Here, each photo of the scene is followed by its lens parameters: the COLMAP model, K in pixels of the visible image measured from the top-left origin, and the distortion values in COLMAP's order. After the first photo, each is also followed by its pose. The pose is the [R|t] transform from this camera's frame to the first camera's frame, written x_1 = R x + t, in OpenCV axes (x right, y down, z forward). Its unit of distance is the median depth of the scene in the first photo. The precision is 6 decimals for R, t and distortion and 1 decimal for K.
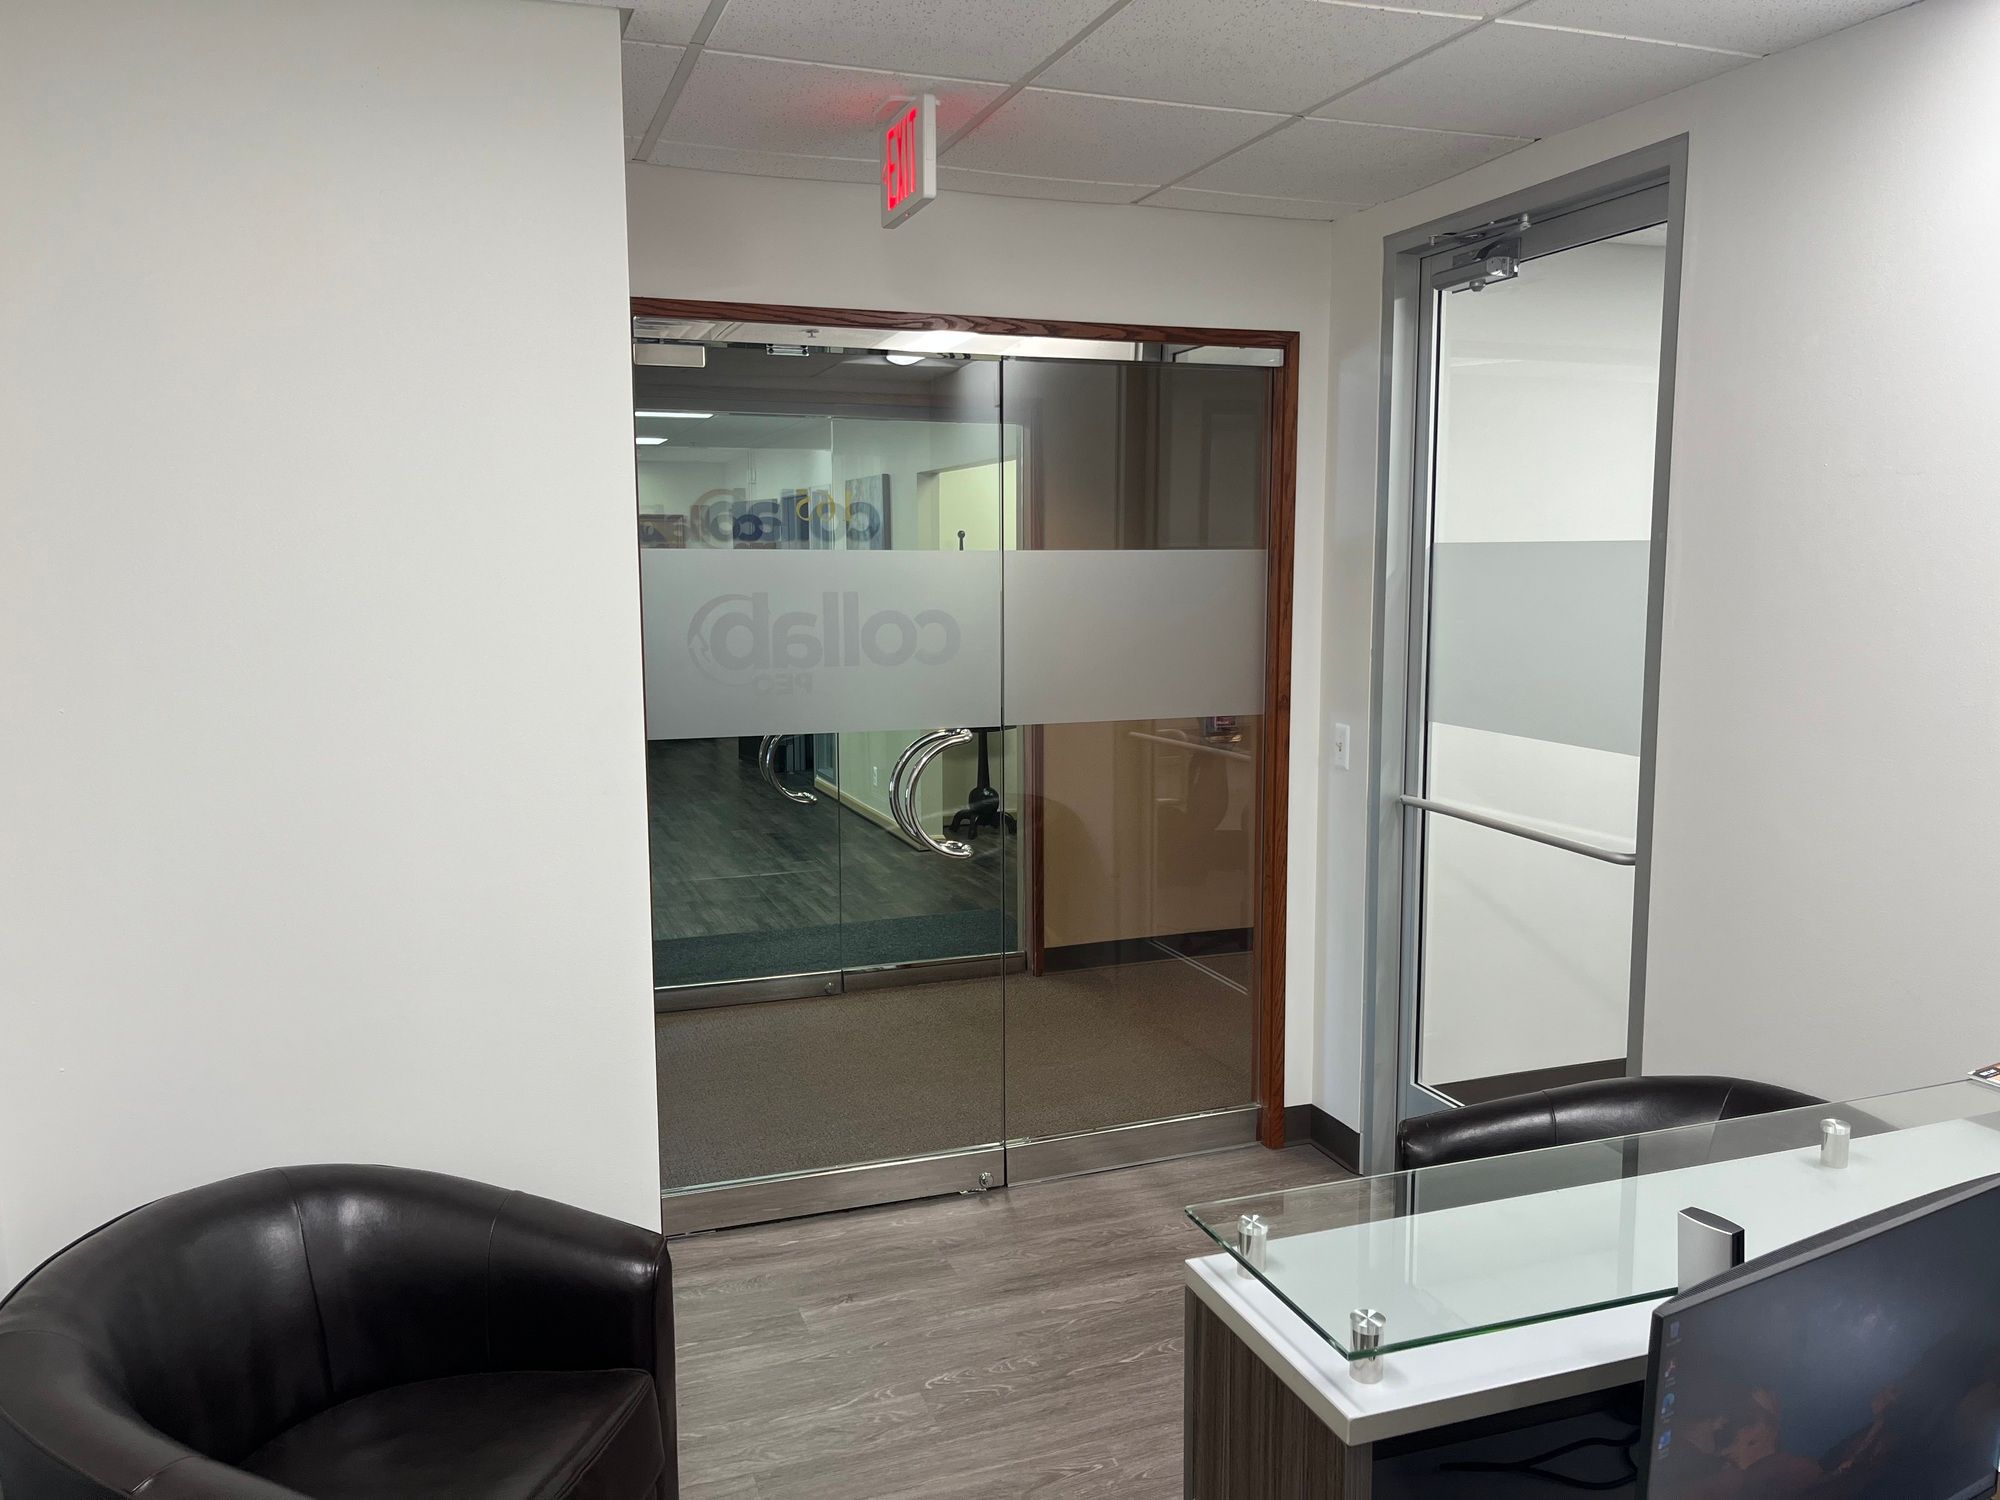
lens RADIAL K [[1520.7, 0, 1008.4], [0, 1520.7, 747.3], [0, 0, 1]] dist [0.008070, -0.004094]
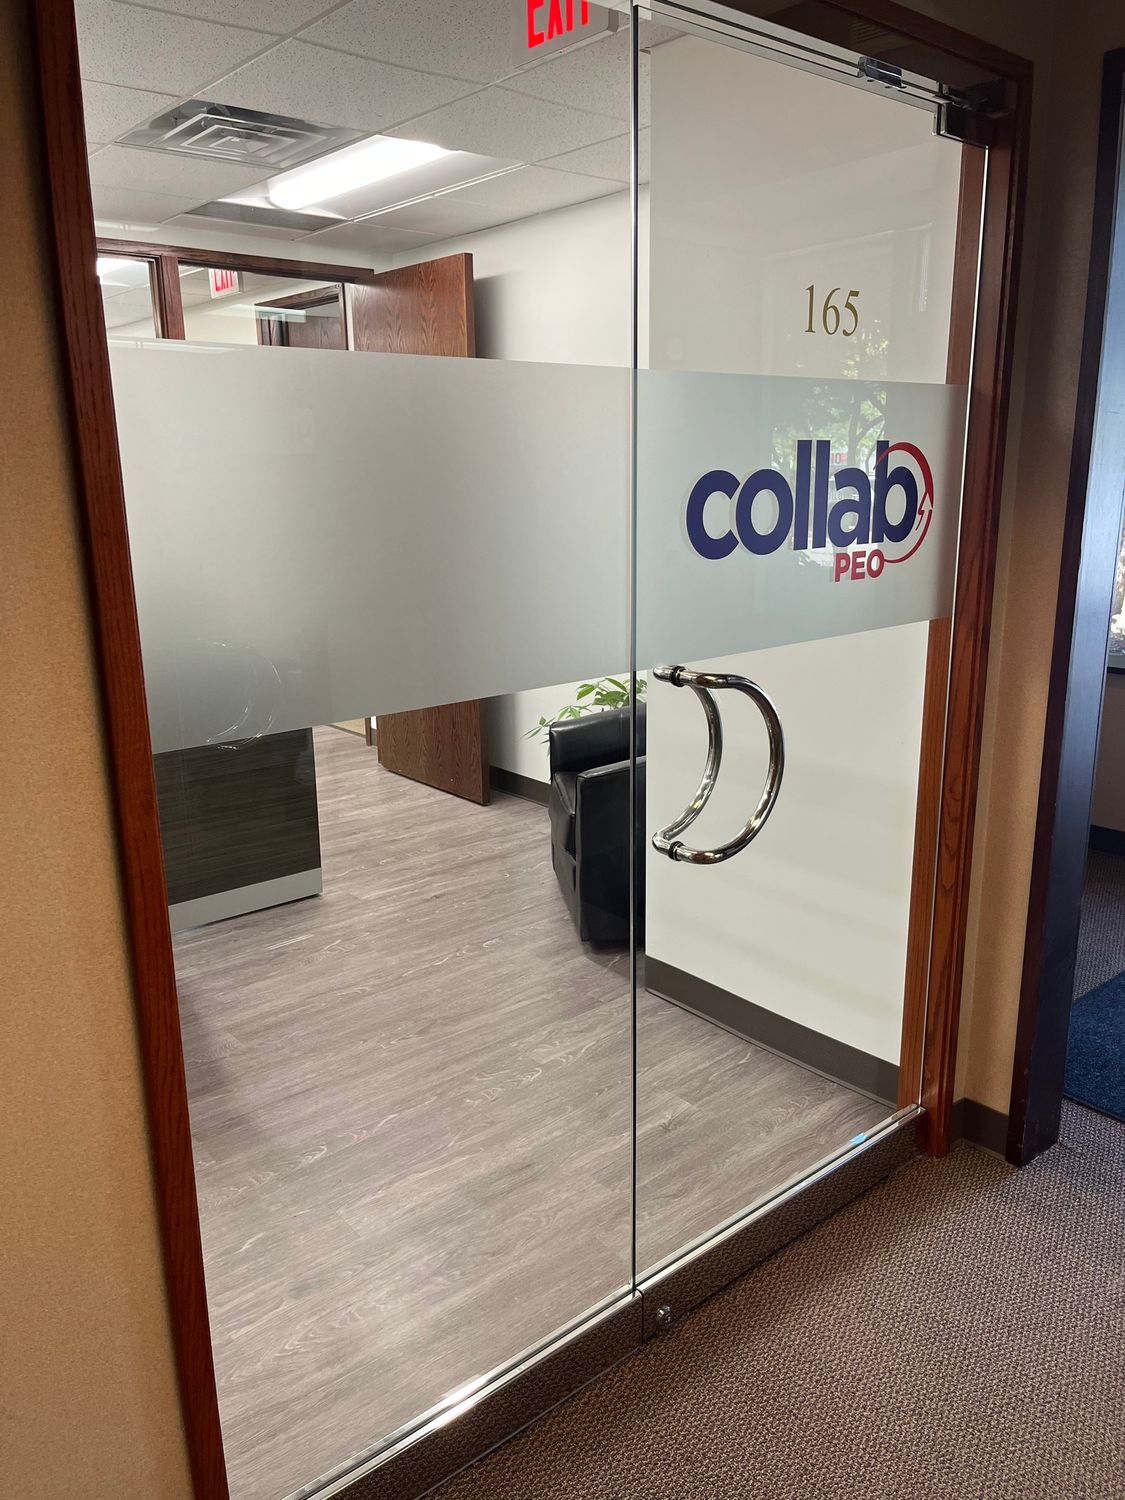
lens RADIAL K [[1140.5, 0, 571.4], [0, 1140.5, 748.1], [0, 0, 1]] dist [0.008070, -0.004094]
pose [[-0.937190, 0.098853, -0.334518, 0.205287], [-0.030529, 0.932078, 0.360968, -0.175574], [0.347480, 0.348509, -0.870517, 1.646248]]
